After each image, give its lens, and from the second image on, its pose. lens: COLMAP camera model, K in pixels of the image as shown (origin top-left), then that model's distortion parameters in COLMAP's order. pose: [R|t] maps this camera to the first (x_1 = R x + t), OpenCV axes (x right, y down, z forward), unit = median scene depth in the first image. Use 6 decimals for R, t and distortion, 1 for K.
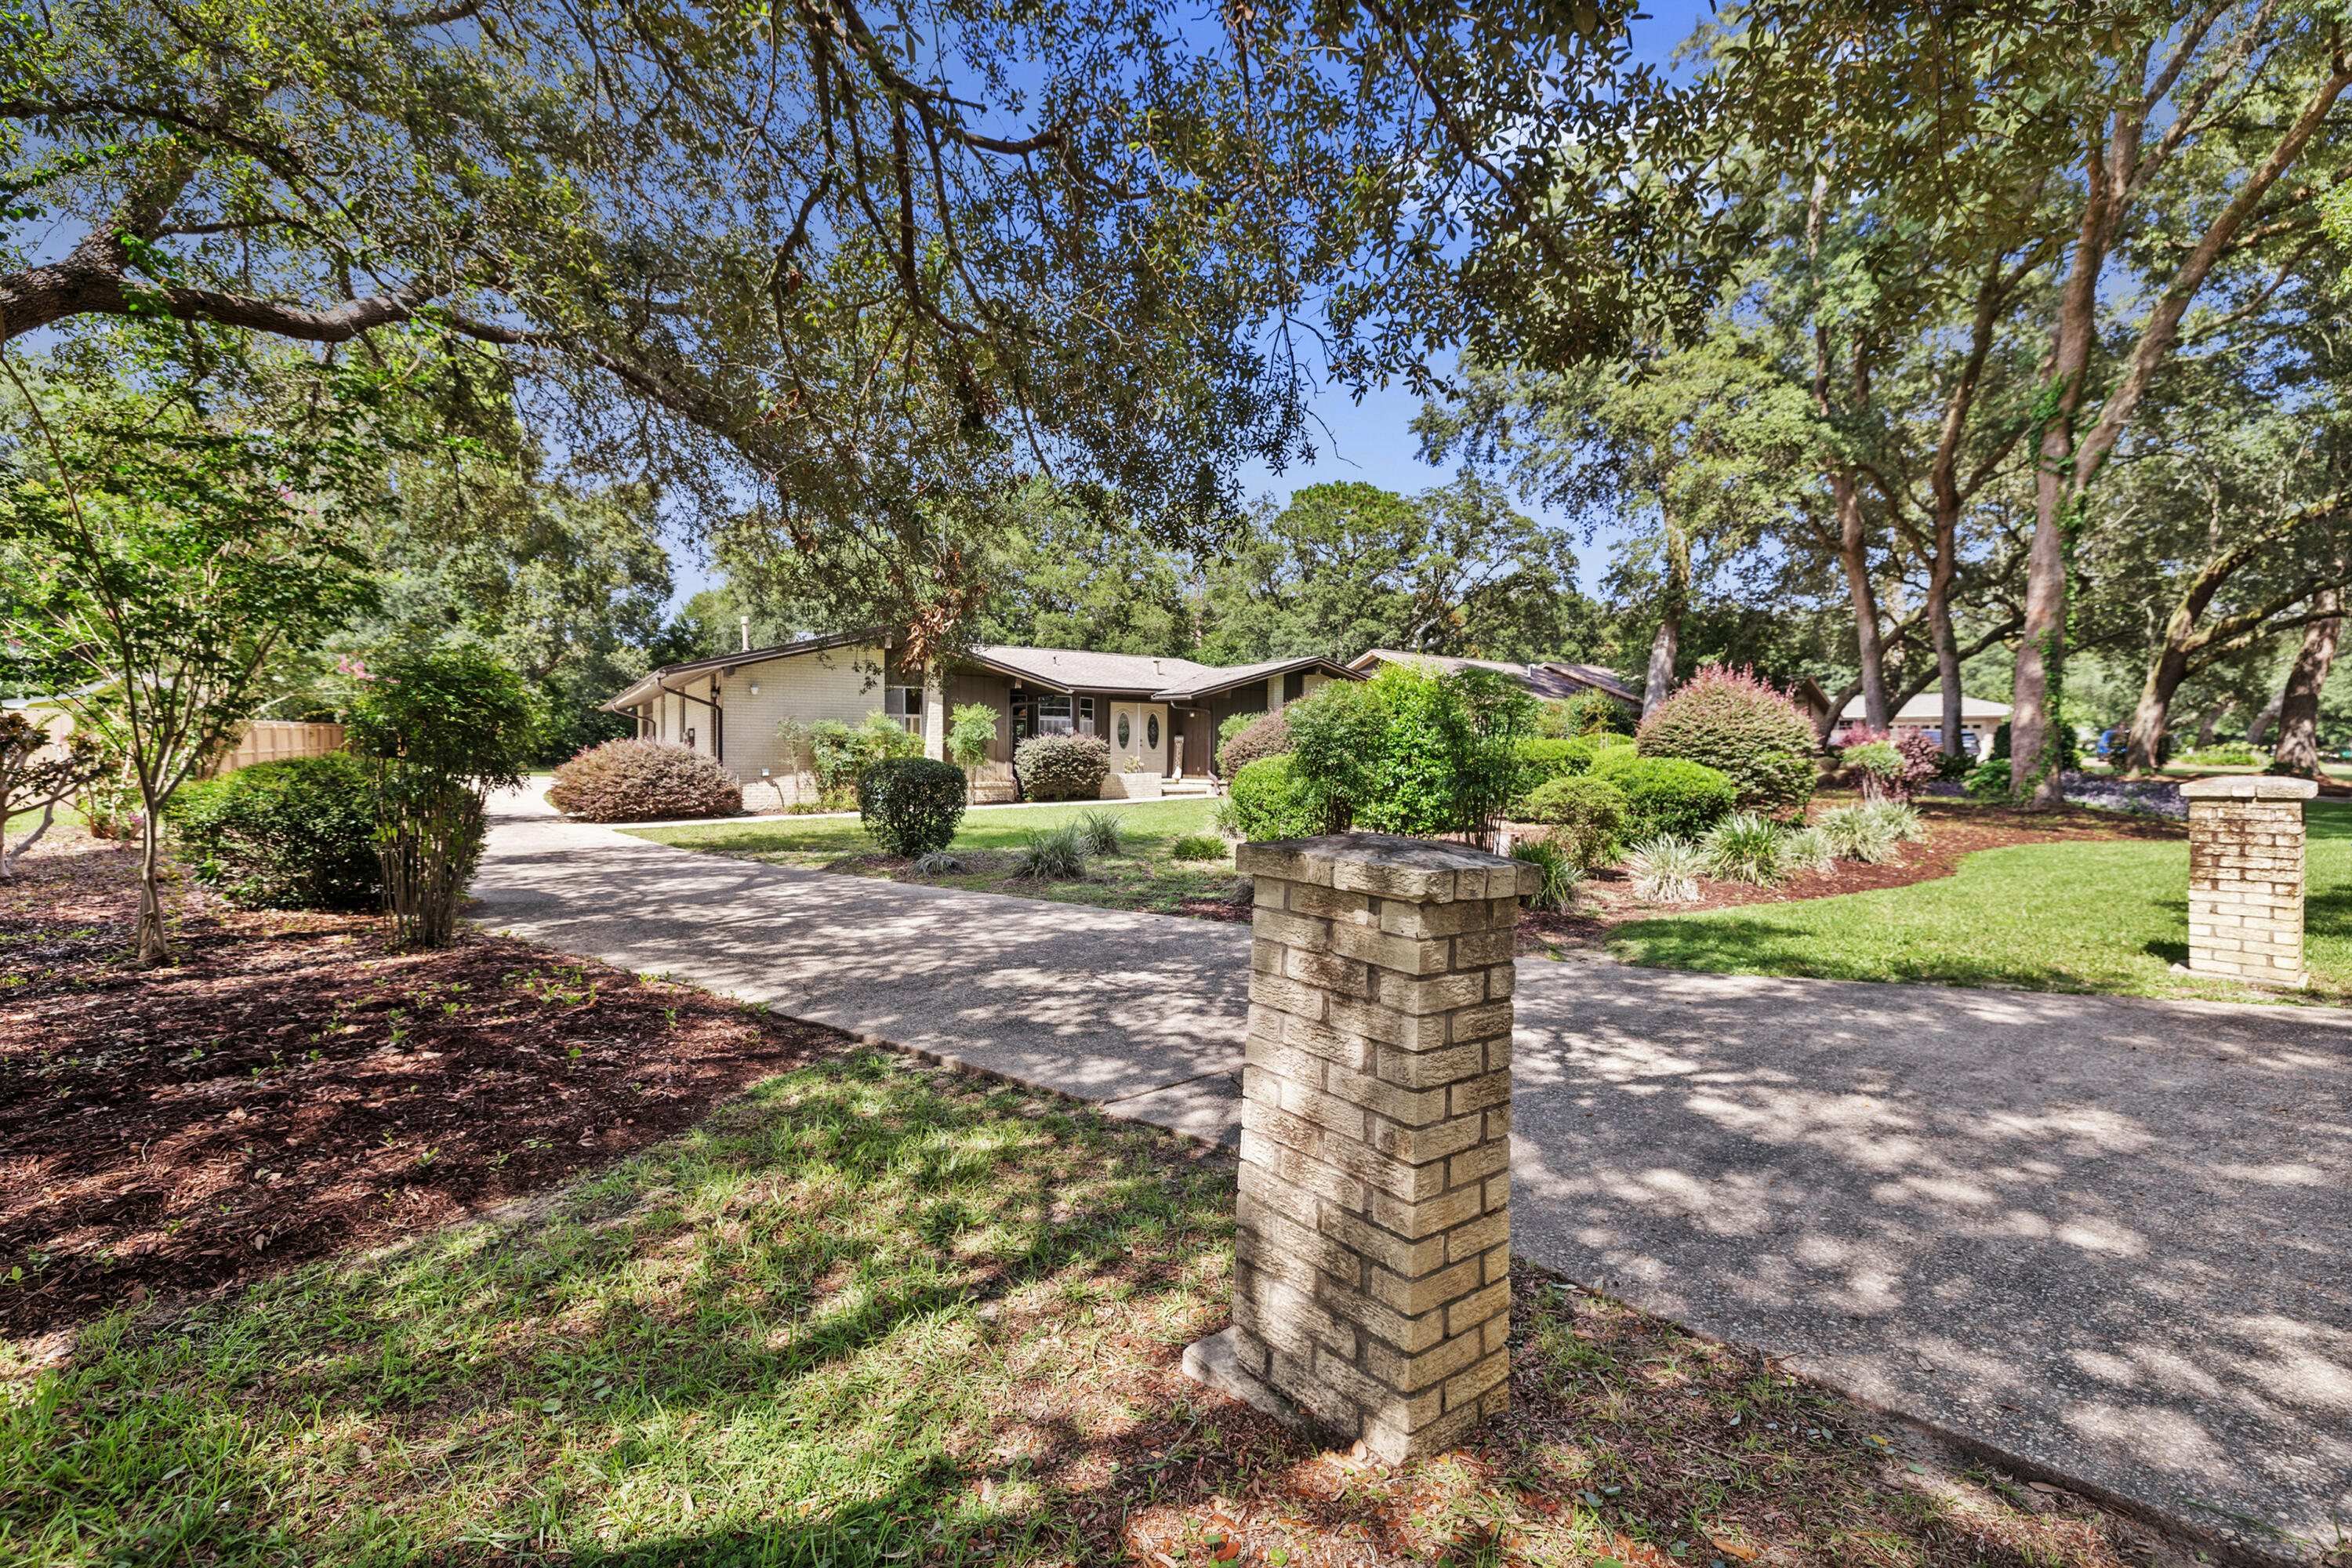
lens RADIAL K [[996.0, 0, 1176.0], [0, 996.0, 784.0], [0, 0, 1]] dist [0.003628, 0.000126]
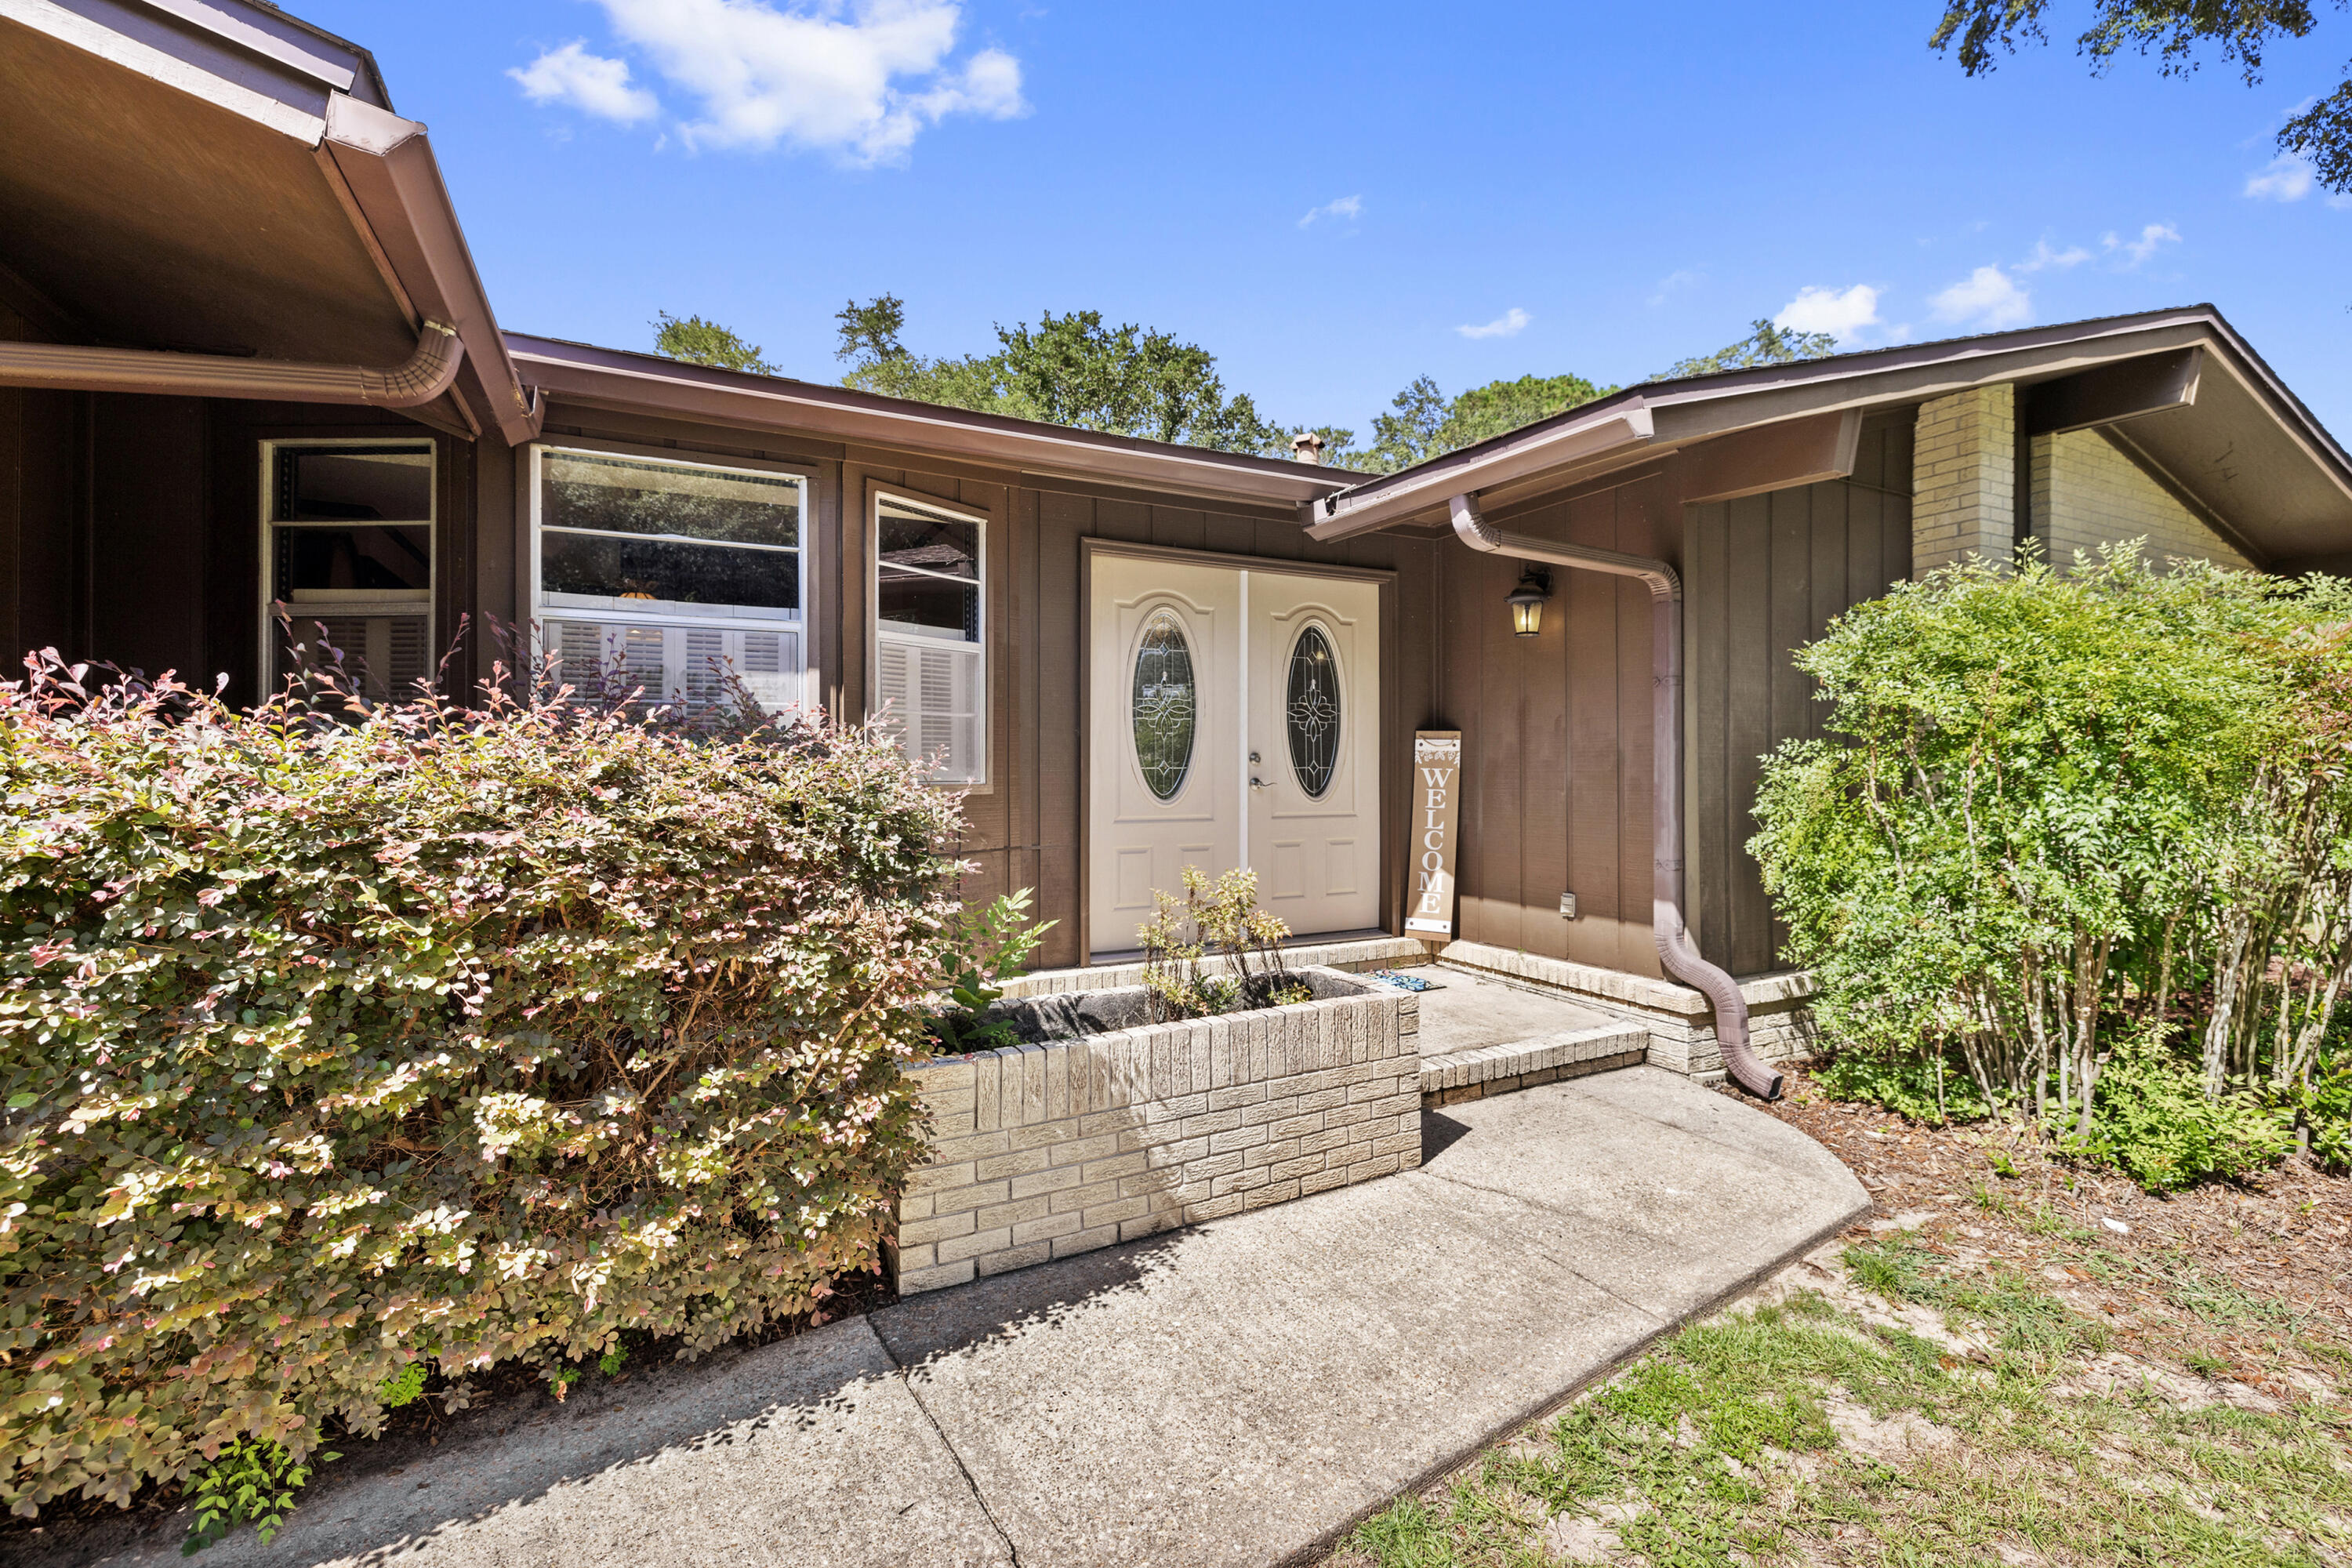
lens RADIAL K [[929.5, 0, 1103.5], [0, 929.5, 759.4], [0, 0, 1]] dist [0.000117, -0.000261]
pose [[0.984292, -0.009195, -0.176308, -0.044320], [0.001898, 0.999136, -0.041512, -0.048474], [0.176537, 0.040525, 0.983459, 1.116373]]
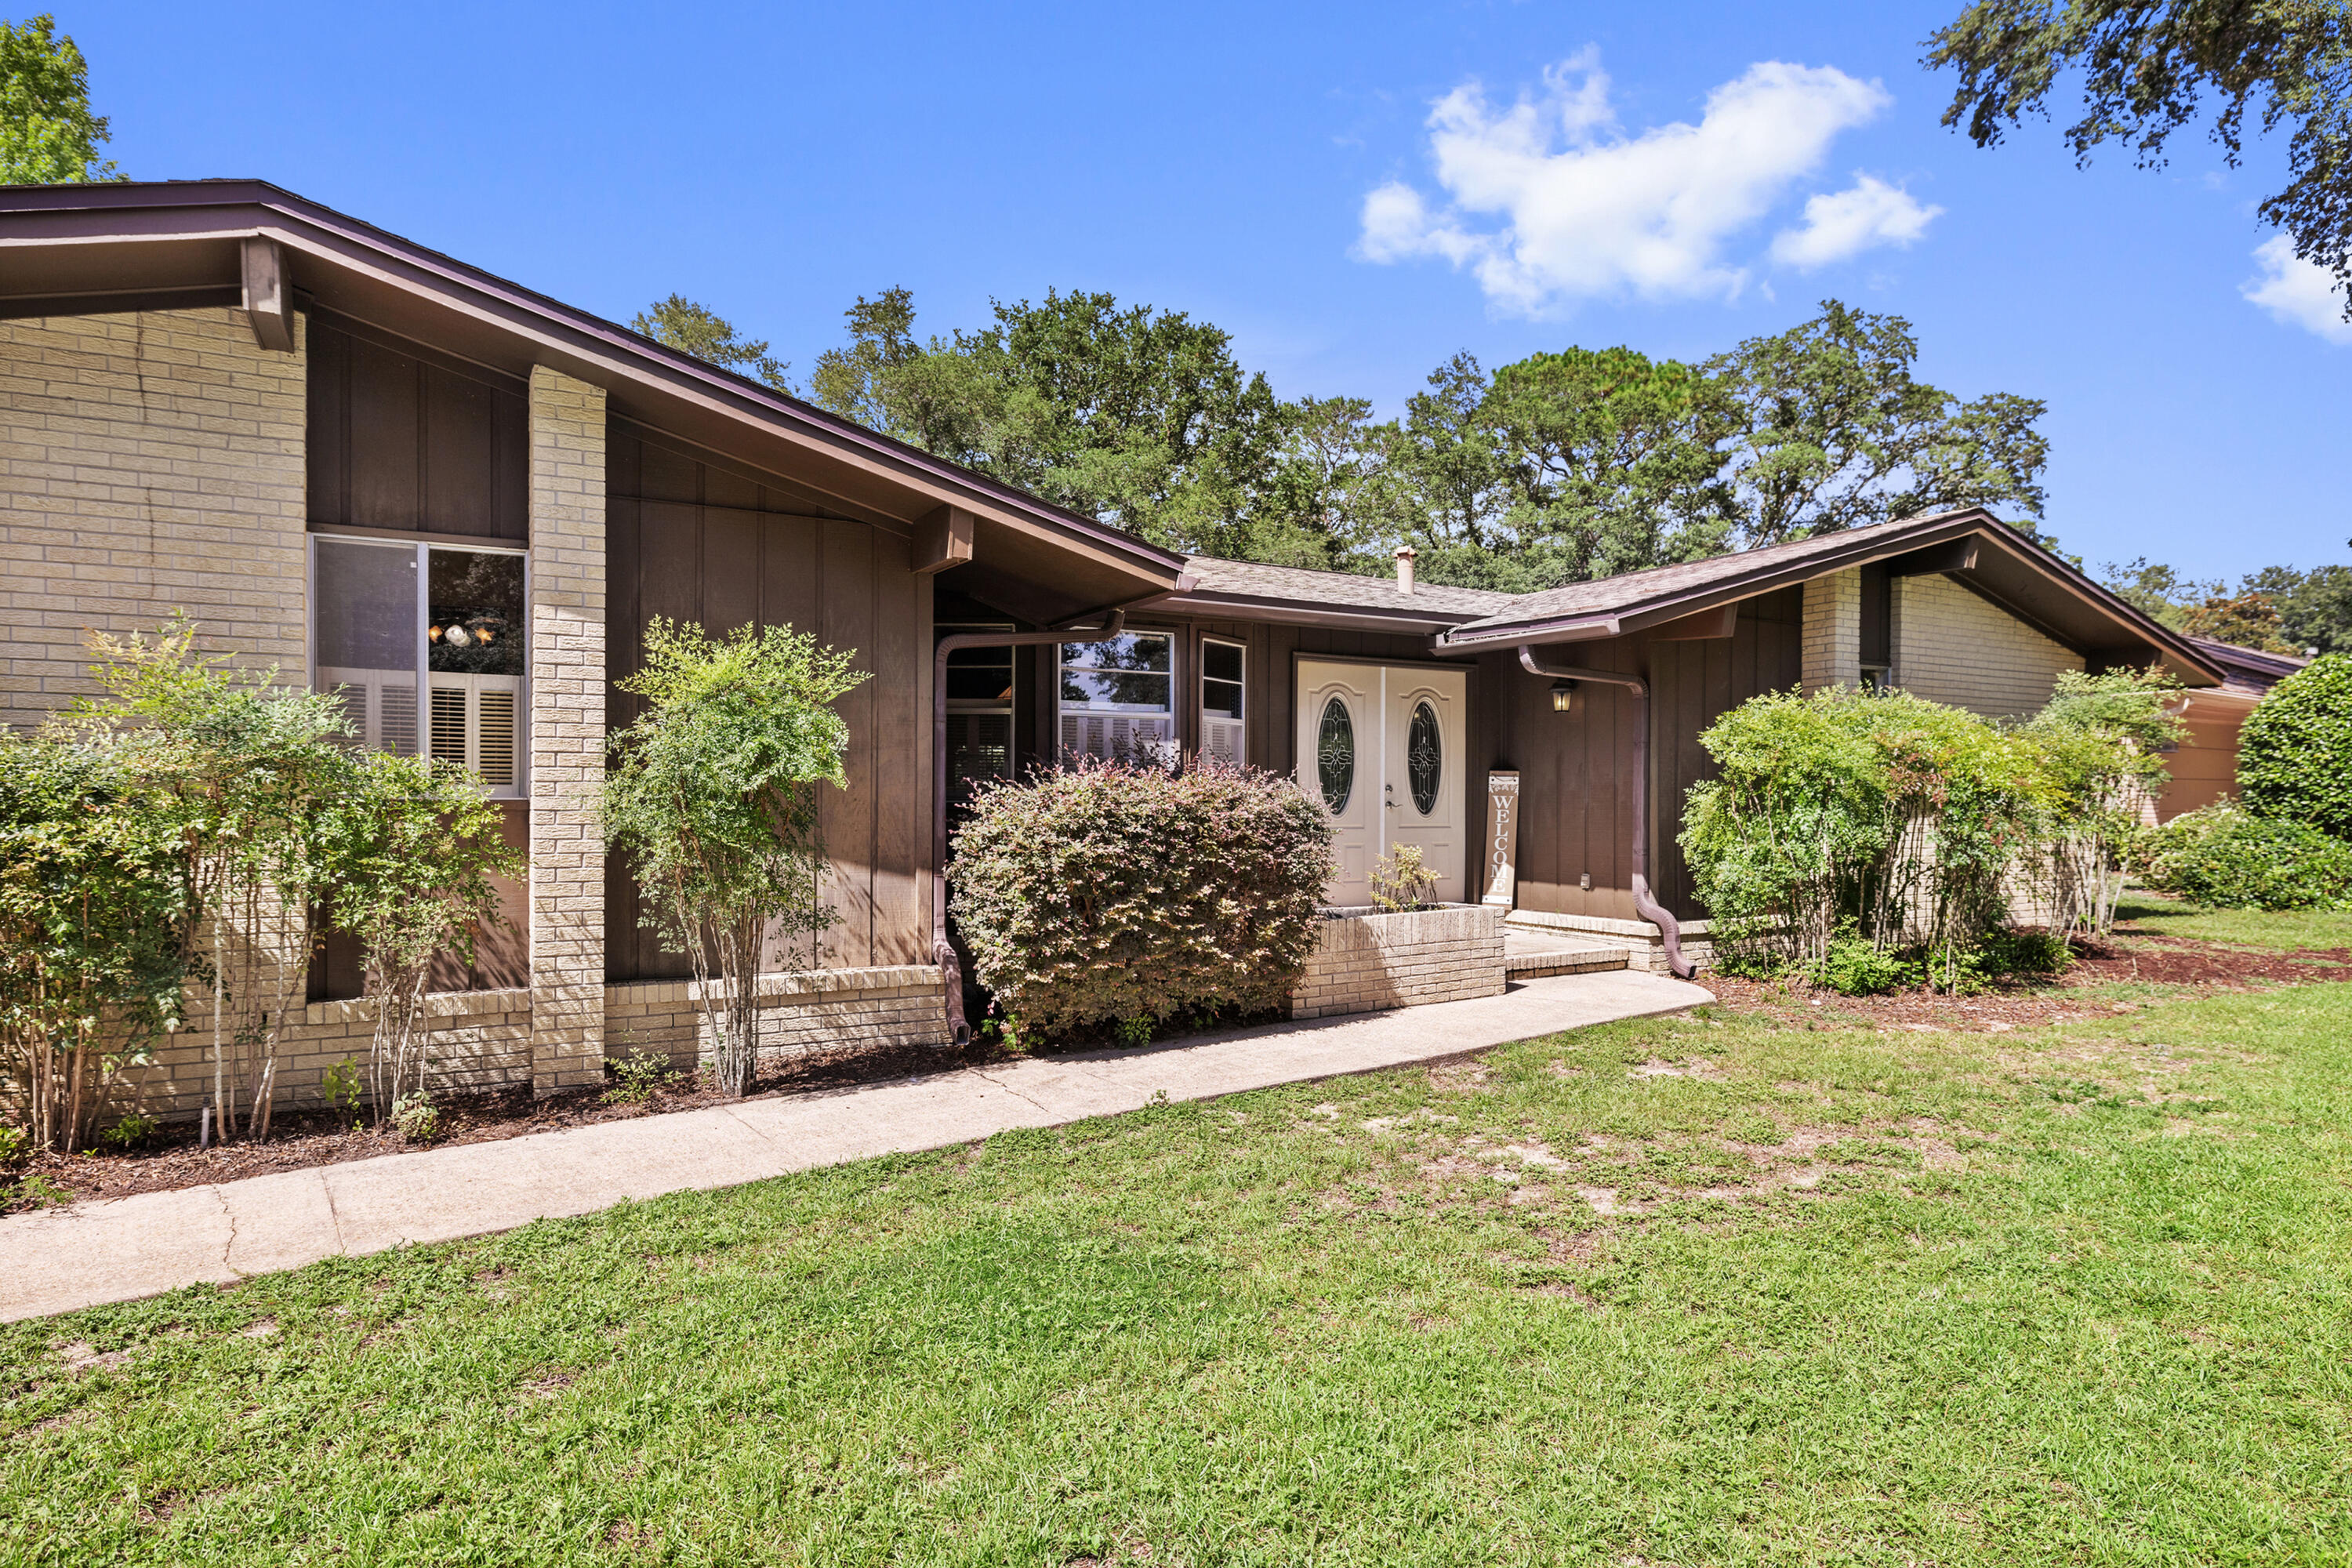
lens RADIAL K [[1229.4, 0, 1096.5], [0, 1229.4, 791.9], [0, 0, 1]] dist [-0.000360, 0.000609]
pose [[0.992784, -0.002912, -0.119877, -0.109577], [-0.001583, 0.999300, -0.037385, -0.038161], [0.119902, 0.037305, 0.992085, 0.841006]]
